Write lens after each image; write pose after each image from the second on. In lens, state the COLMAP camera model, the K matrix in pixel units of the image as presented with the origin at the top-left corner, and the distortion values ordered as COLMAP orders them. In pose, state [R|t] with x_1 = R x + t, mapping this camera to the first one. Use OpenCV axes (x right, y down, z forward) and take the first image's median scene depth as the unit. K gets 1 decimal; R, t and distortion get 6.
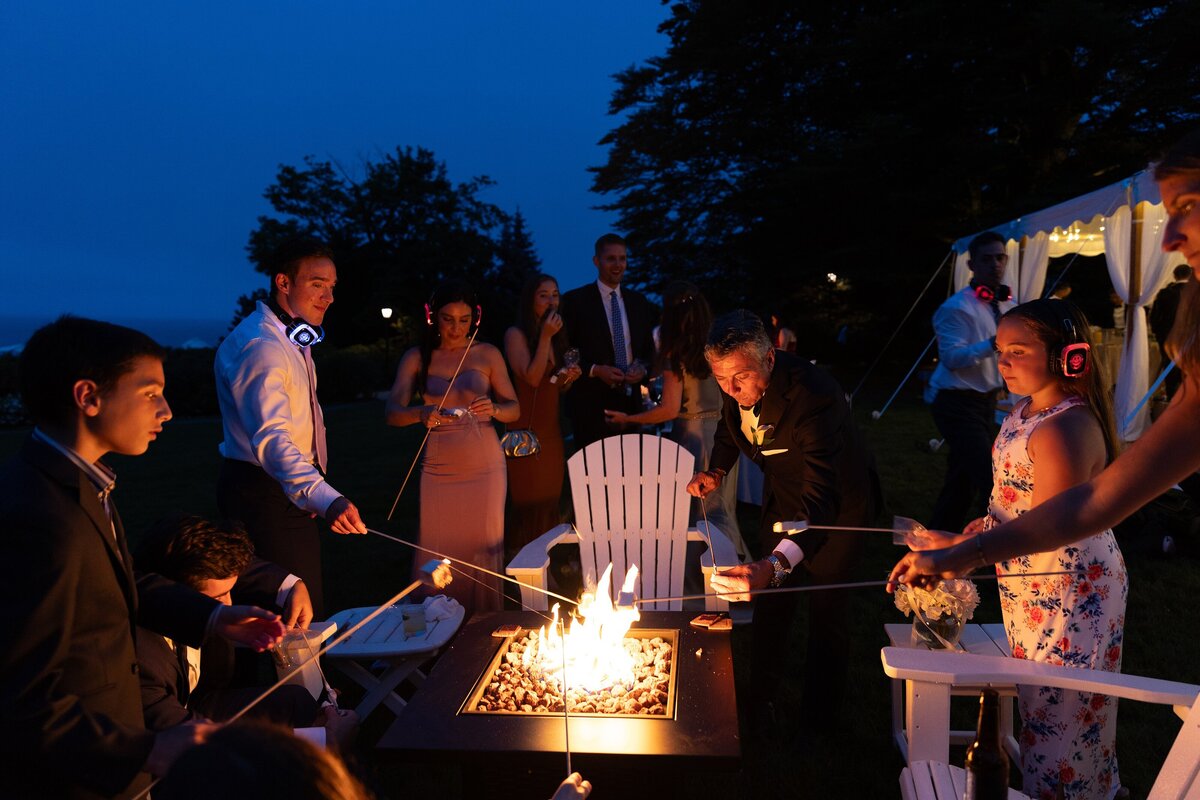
lens RADIAL K [[807.5, 0, 600.6], [0, 807.5, 400.5], [0, 0, 1]] dist [0.010910, 0.002478]
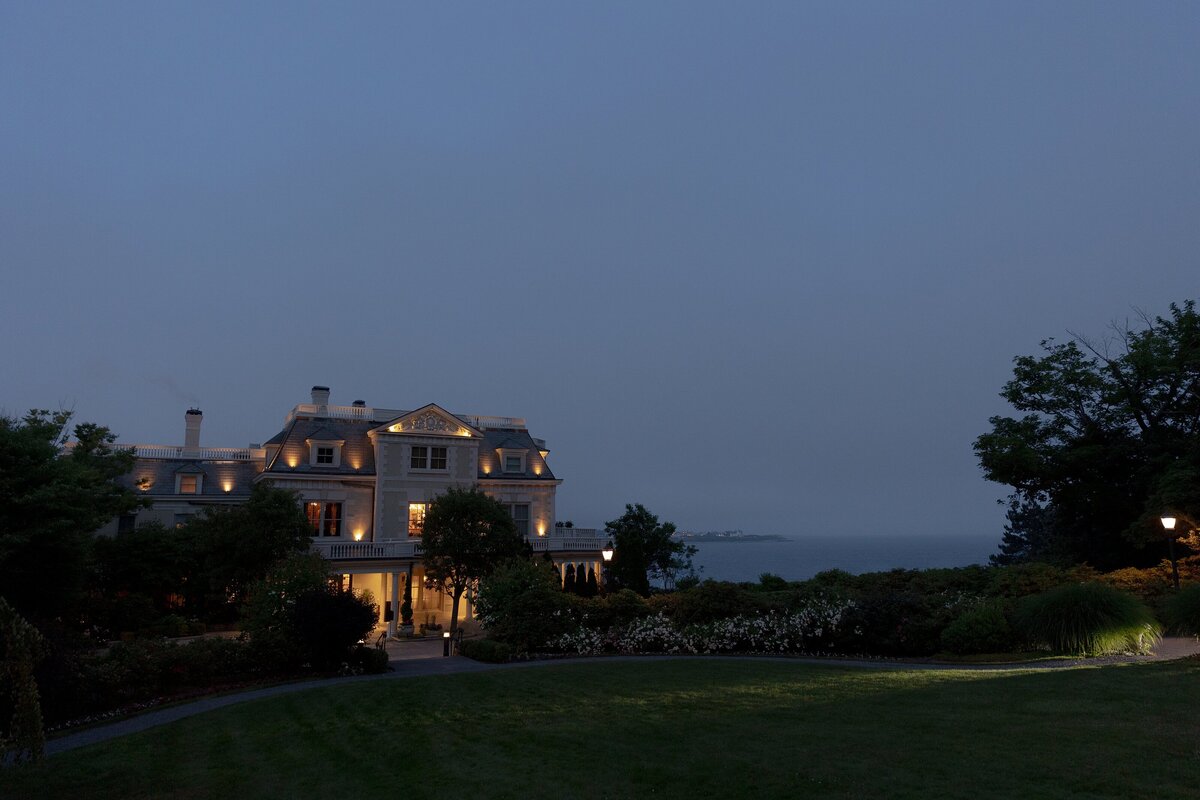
lens RADIAL K [[807.5, 0, 598.7], [0, 807.5, 404.9], [0, 0, 1]] dist [0.010910, 0.002478]
pose [[0.611628, -0.151421, -0.776520, 0.000691], [-0.053195, 0.971421, -0.231325, -0.014671], [0.789355, 0.182792, 0.586094, 0.142038]]
